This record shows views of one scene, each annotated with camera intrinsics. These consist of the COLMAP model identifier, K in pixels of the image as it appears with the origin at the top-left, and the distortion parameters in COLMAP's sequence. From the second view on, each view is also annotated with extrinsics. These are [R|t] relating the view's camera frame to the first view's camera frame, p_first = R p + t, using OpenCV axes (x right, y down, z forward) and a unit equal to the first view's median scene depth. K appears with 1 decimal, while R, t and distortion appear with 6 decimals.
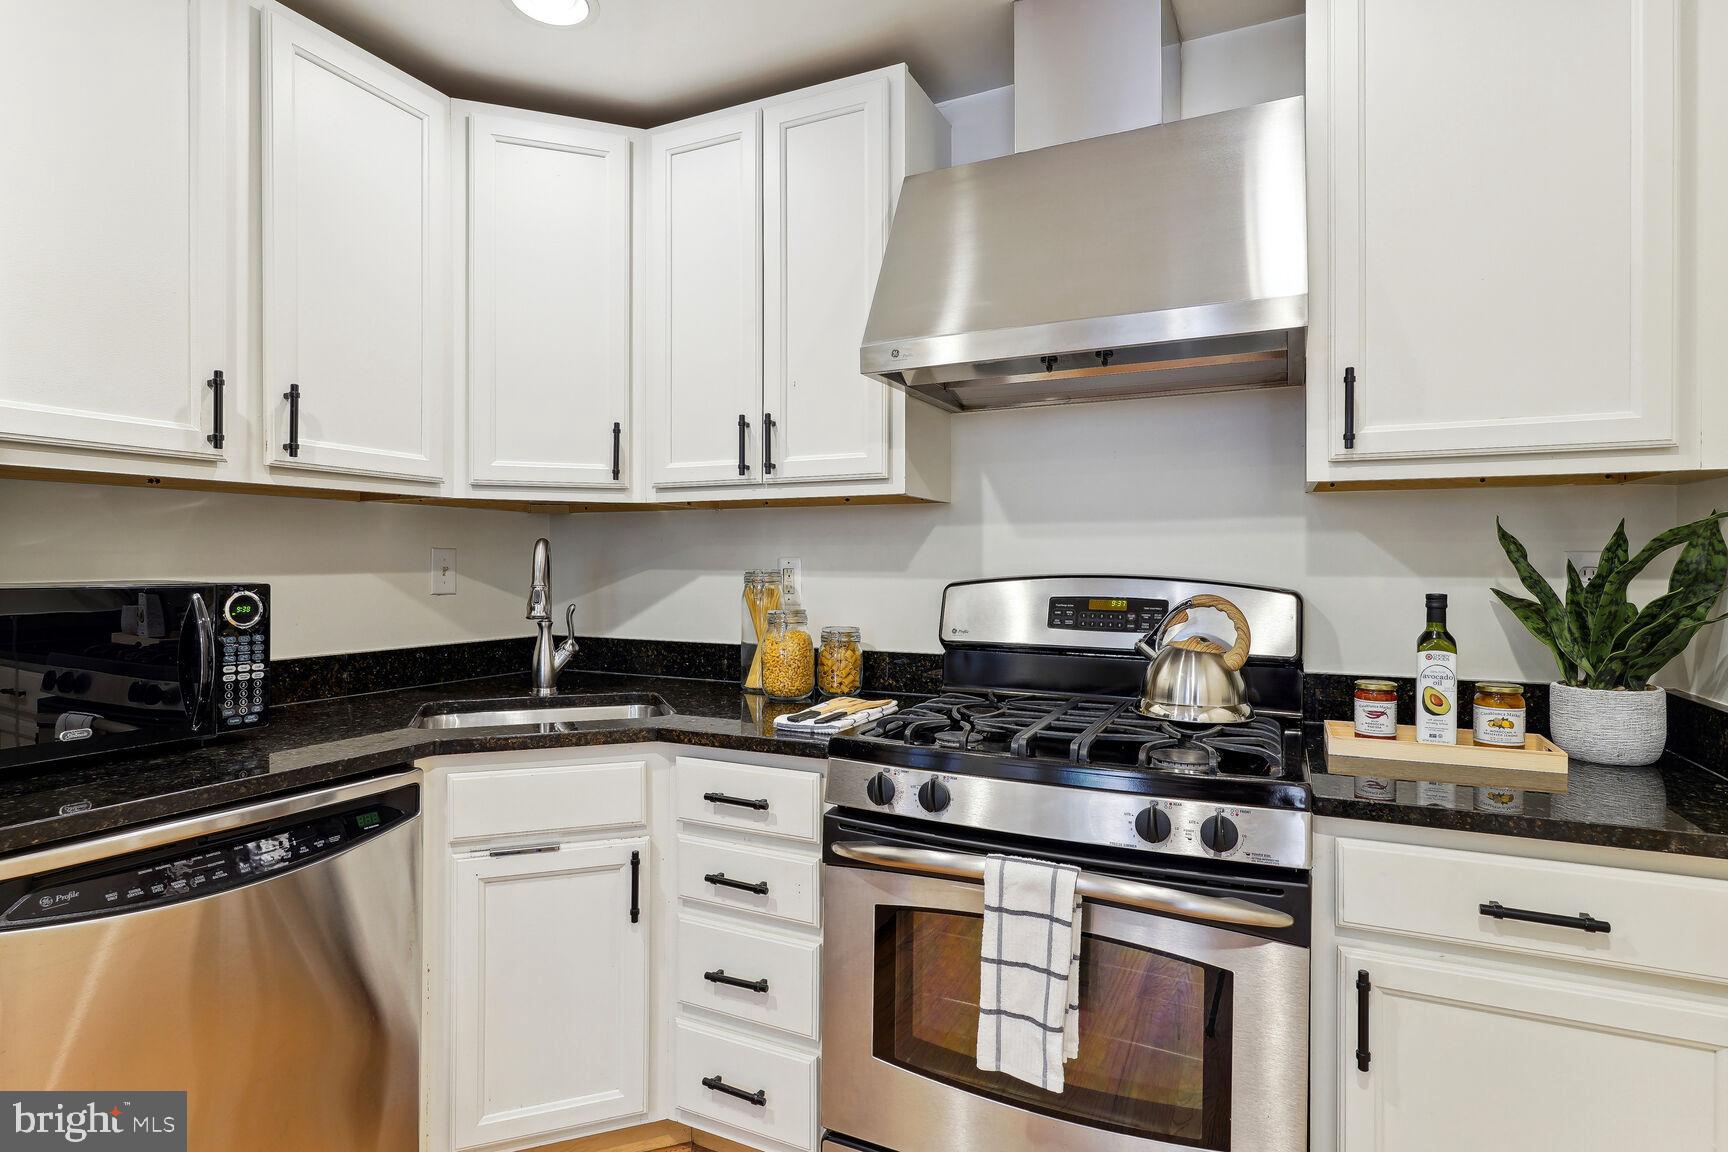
lens RADIAL K [[894.2, 0, 864.8], [0, 894.2, 568.5], [0, 0, 1]] dist [-0.004868, 0.000067]
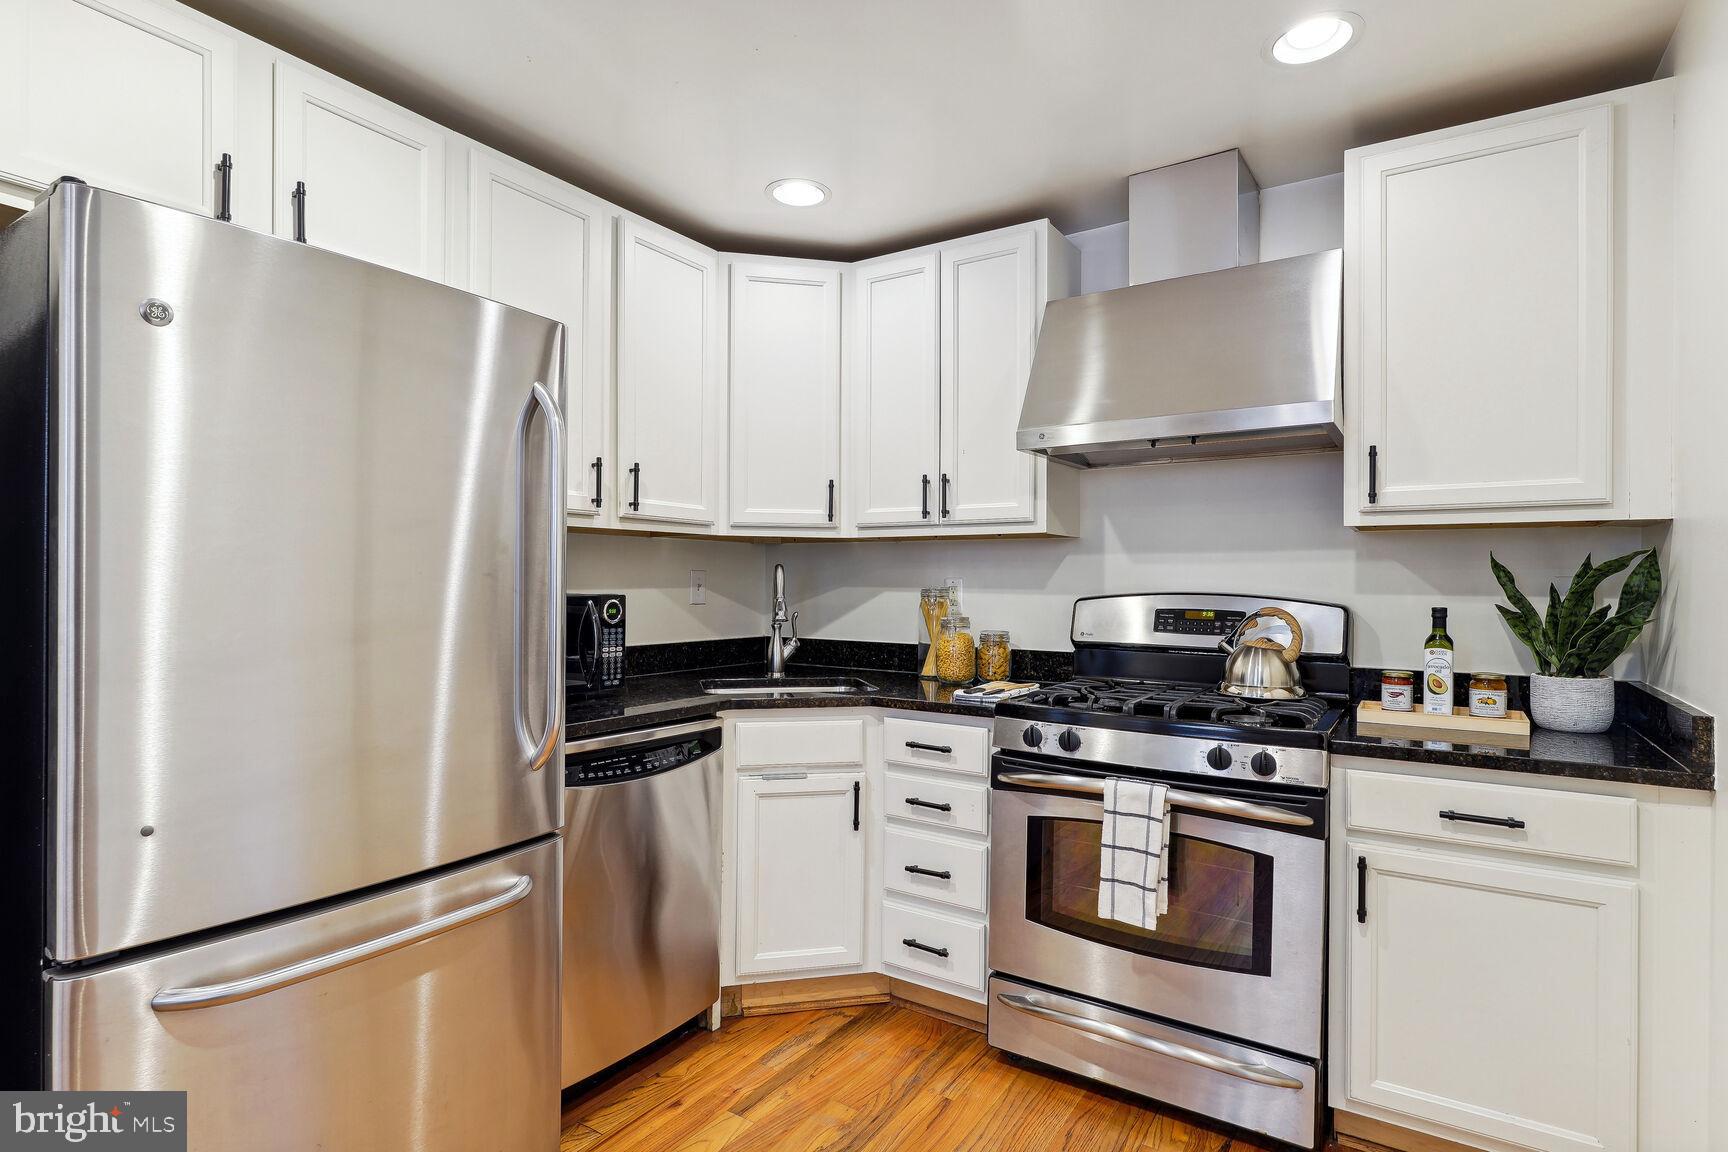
lens RADIAL K [[894.2, 0, 863.1], [0, 894.2, 585.2], [0, 0, 1]] dist [-0.004868, 0.000067]
pose [[0.991120, 0.005096, -0.132875, -0.058186], [-0.005365, 0.999984, -0.001665, 0.000793], [0.132864, 0.002363, 0.991131, -0.454351]]
